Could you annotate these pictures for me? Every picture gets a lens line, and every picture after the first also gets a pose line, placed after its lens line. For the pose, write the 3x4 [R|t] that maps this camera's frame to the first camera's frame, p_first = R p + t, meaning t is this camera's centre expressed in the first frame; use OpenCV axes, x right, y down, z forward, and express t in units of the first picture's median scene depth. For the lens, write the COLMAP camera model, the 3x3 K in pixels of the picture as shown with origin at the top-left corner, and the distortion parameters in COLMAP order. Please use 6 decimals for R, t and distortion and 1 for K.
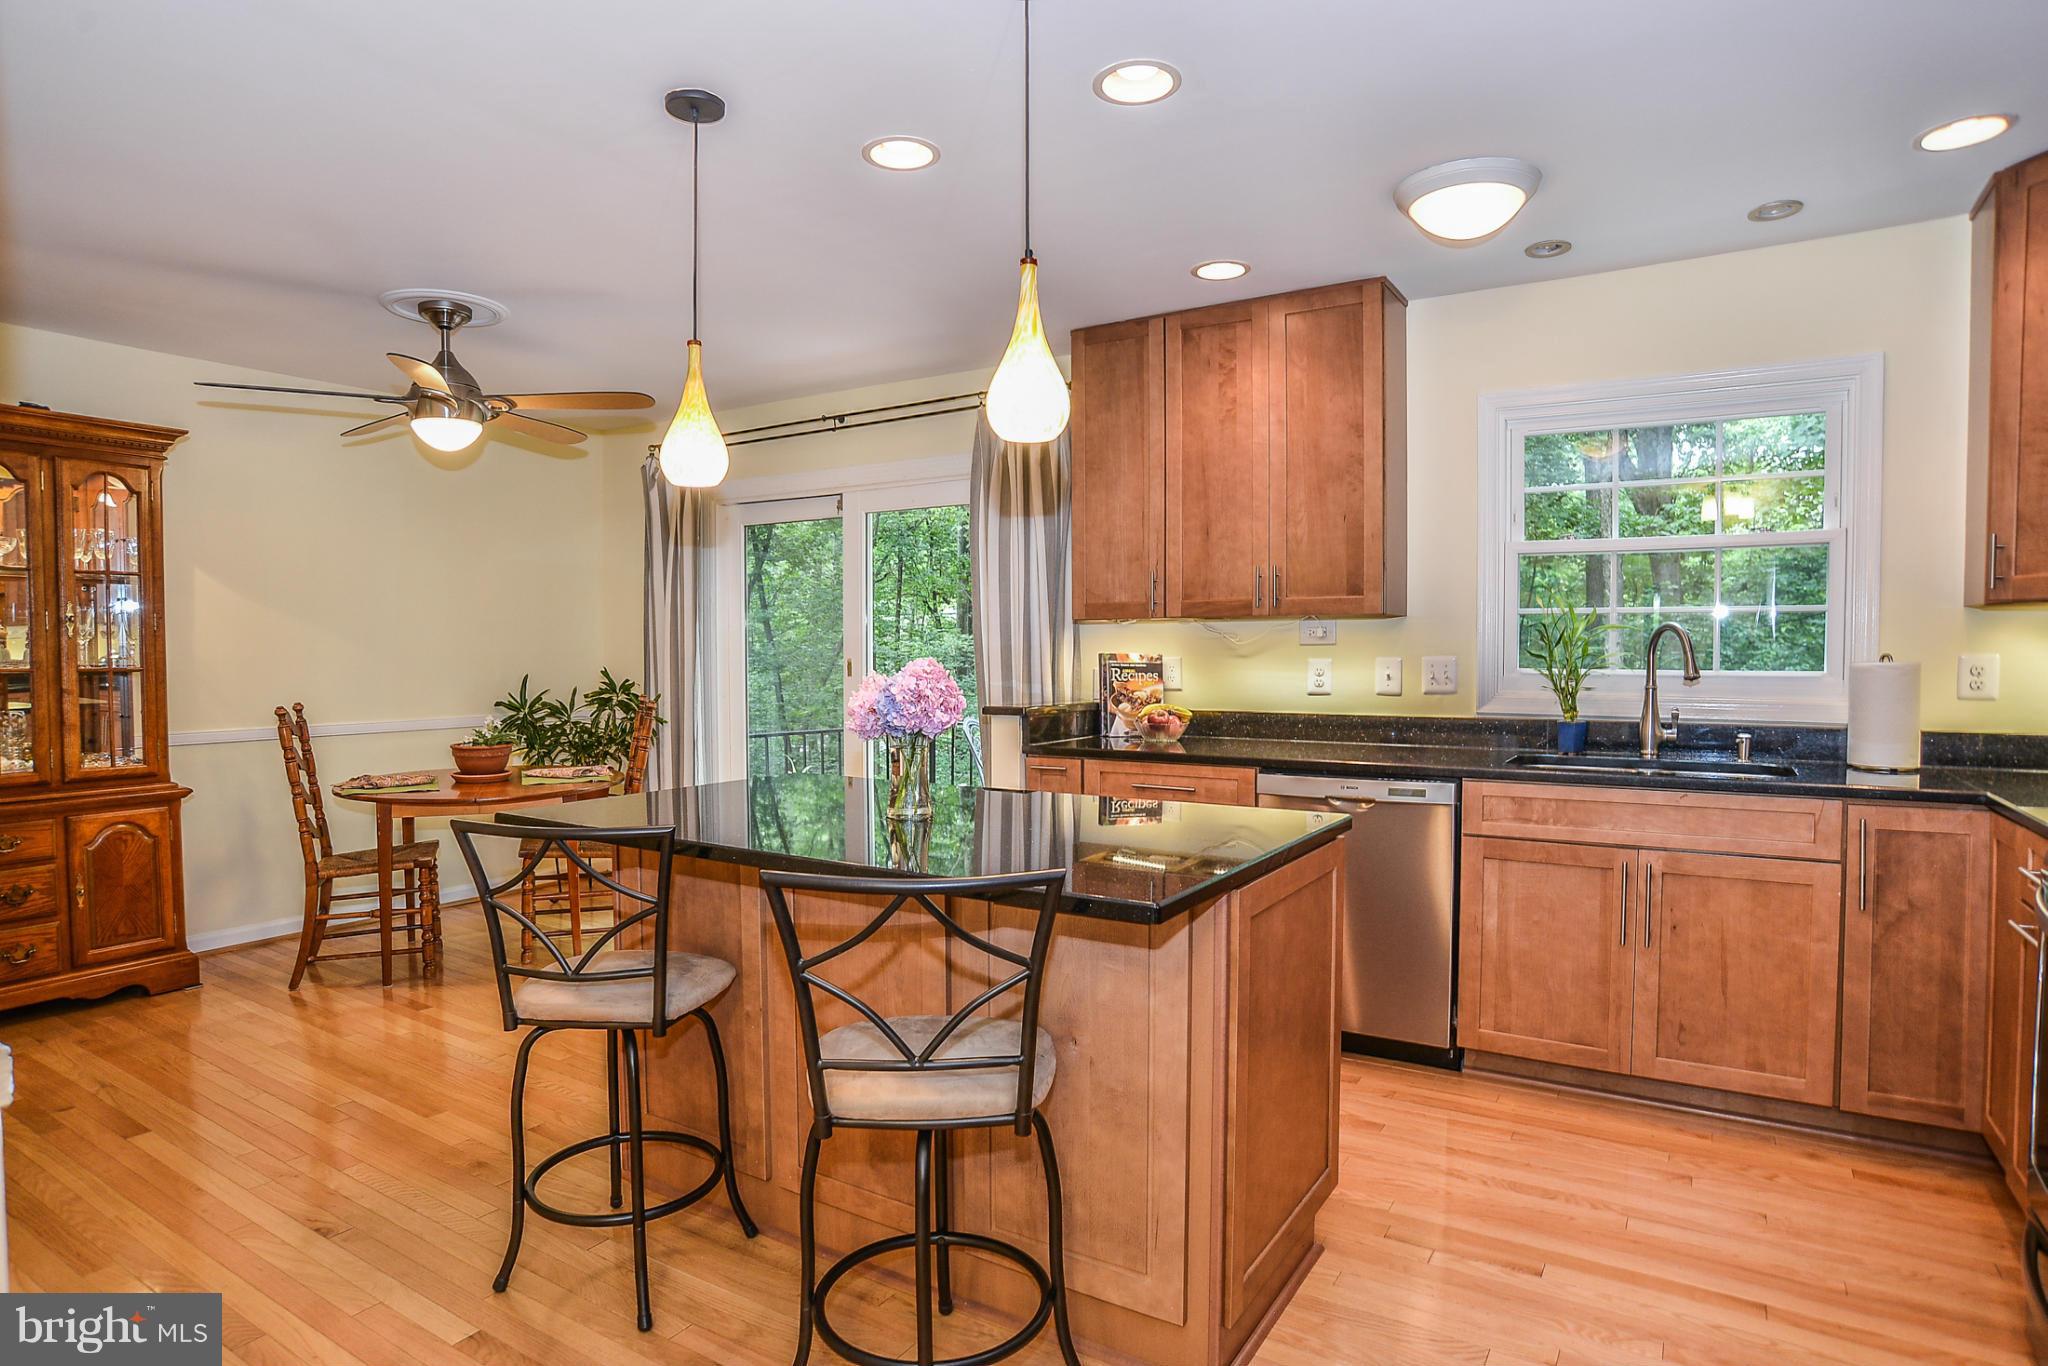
lens RADIAL K [[1031.4, 0, 966.2], [0, 1031.4, 691.2], [0, 0, 1]] dist [-0.088841, 0.044514]
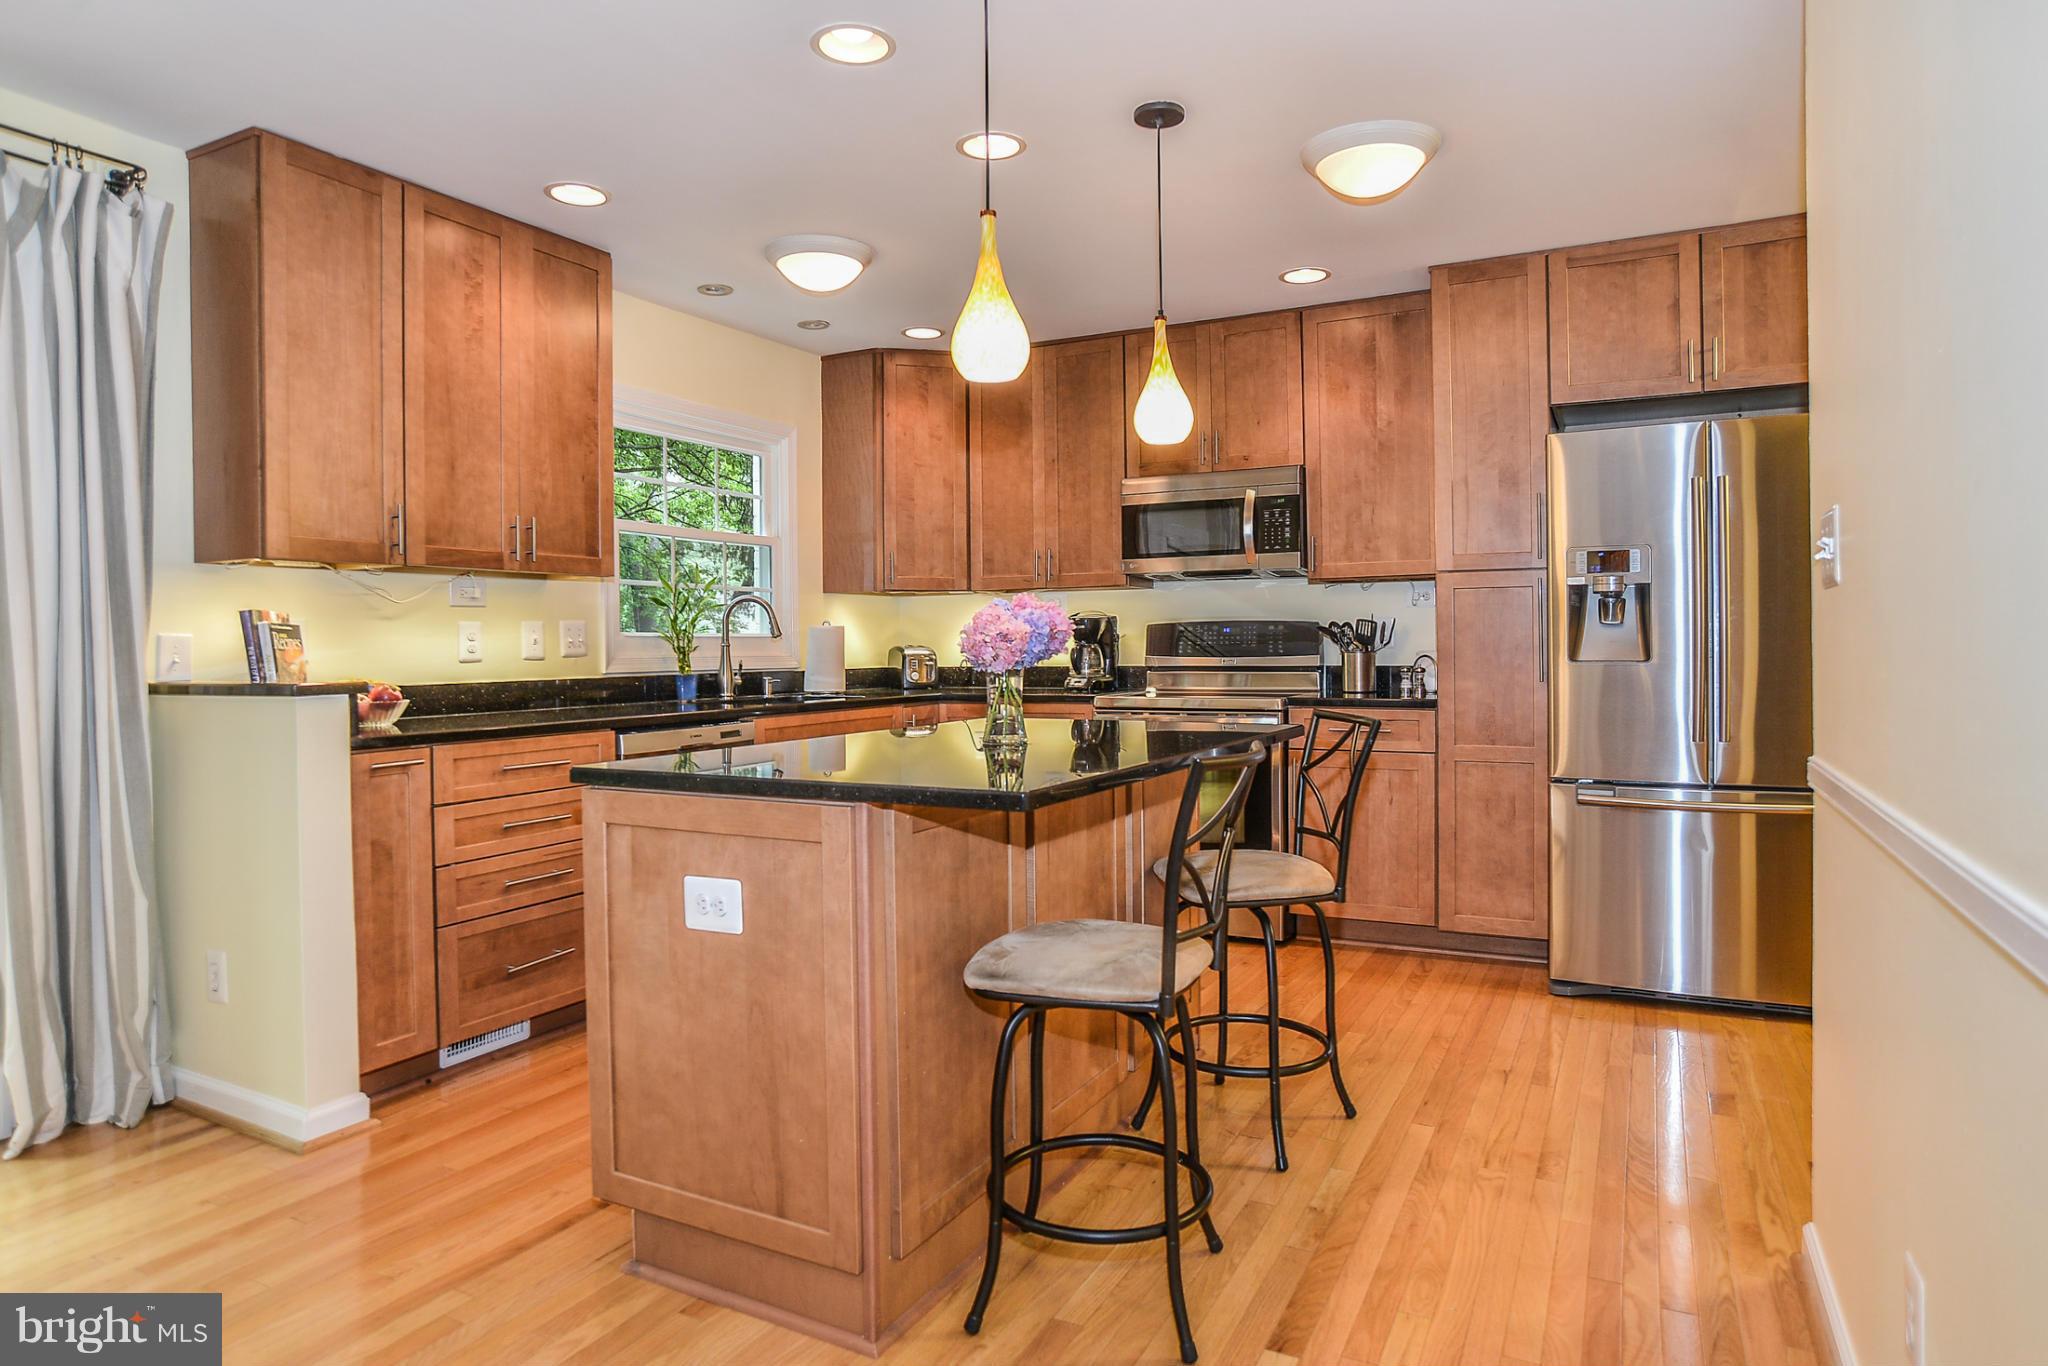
lens RADIAL K [[1179.2, 0, 1008.3], [0, 1179.2, 656.1], [0, 0, 1]] dist [-0.063715, 0.041573]
pose [[-0.056495, -0.006448, 0.998382, -0.747402], [0.047688, 0.998820, 0.009149, 0.012077], [-0.997263, 0.048128, -0.056121, 0.618788]]
